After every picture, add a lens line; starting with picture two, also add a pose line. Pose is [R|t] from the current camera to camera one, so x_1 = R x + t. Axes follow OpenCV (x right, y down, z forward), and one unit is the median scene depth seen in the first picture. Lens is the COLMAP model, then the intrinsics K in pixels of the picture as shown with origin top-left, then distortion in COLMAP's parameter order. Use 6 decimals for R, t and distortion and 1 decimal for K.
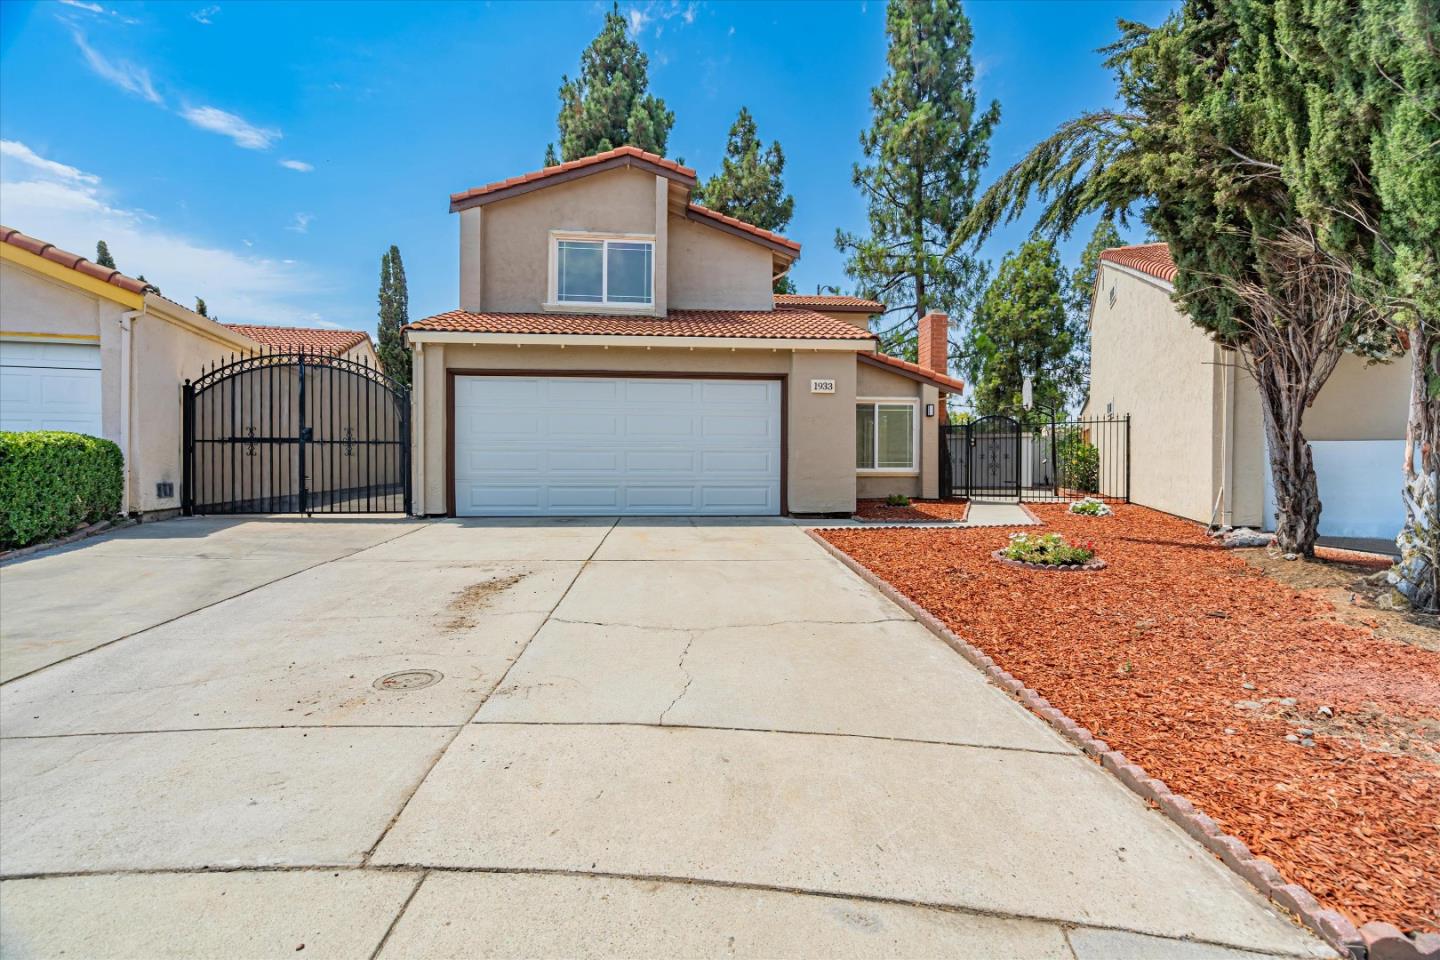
lens RADIAL K [[662.7, 0, 713.1], [0, 662.7, 466.5], [0, 0, 1]] dist [-0.001681, 0.000196]
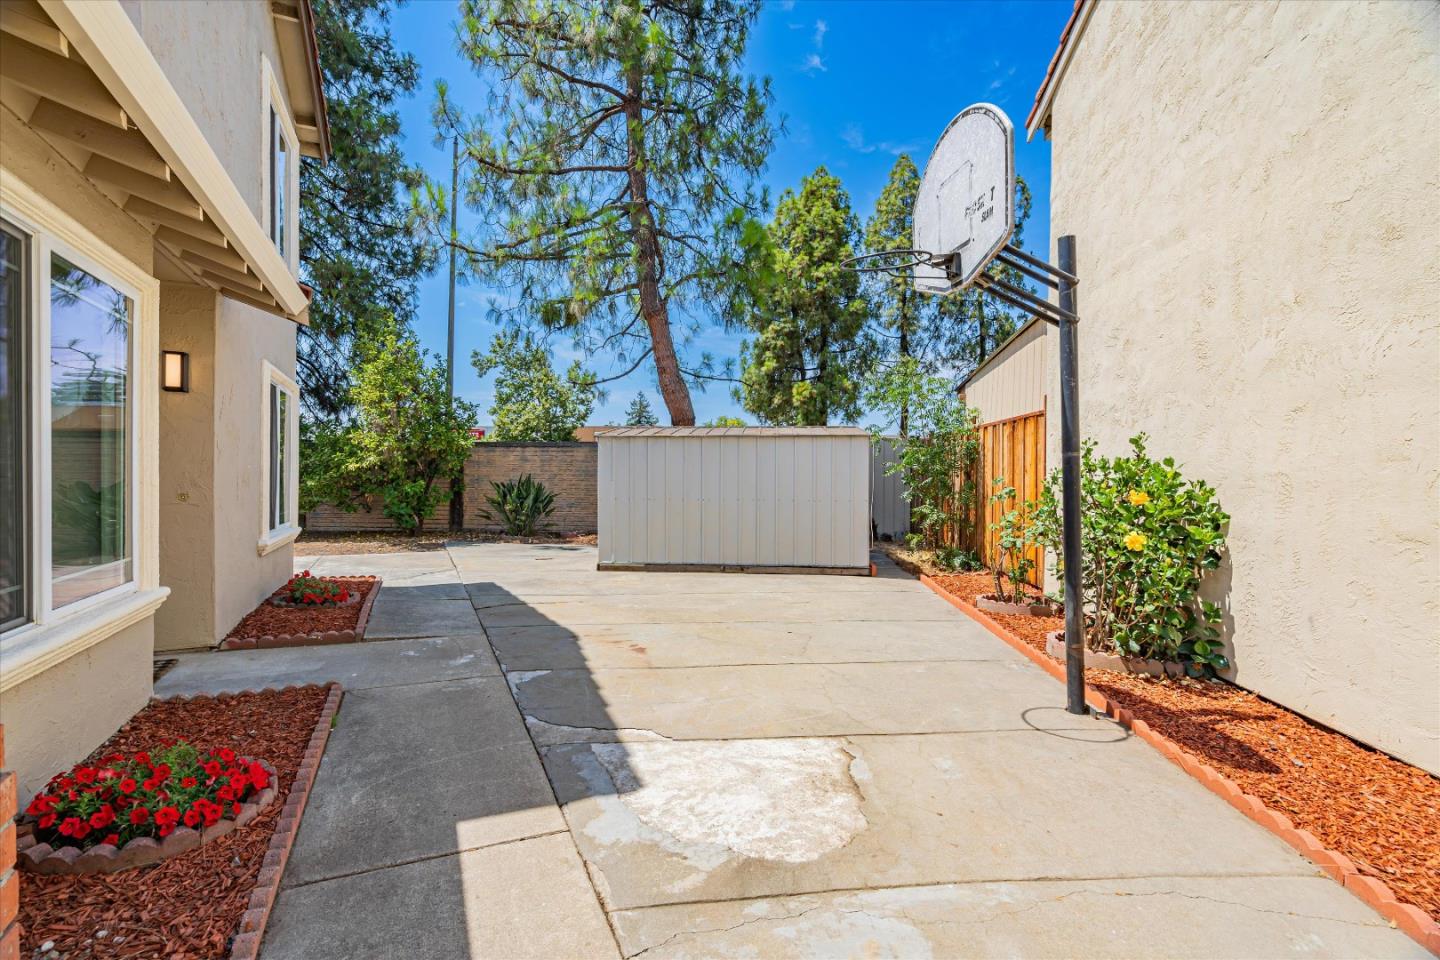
lens RADIAL K [[670.2, 0, 710.3], [0, 670.2, 476.9], [0, 0, 1]] dist [-0.002191, 0.002189]
pose [[0.949100, 0.001842, 0.314968, 0.467898], [-0.001717, 0.999998, -0.000674, -0.024159], [-0.314969, 0.000098, 0.949102, 1.131604]]
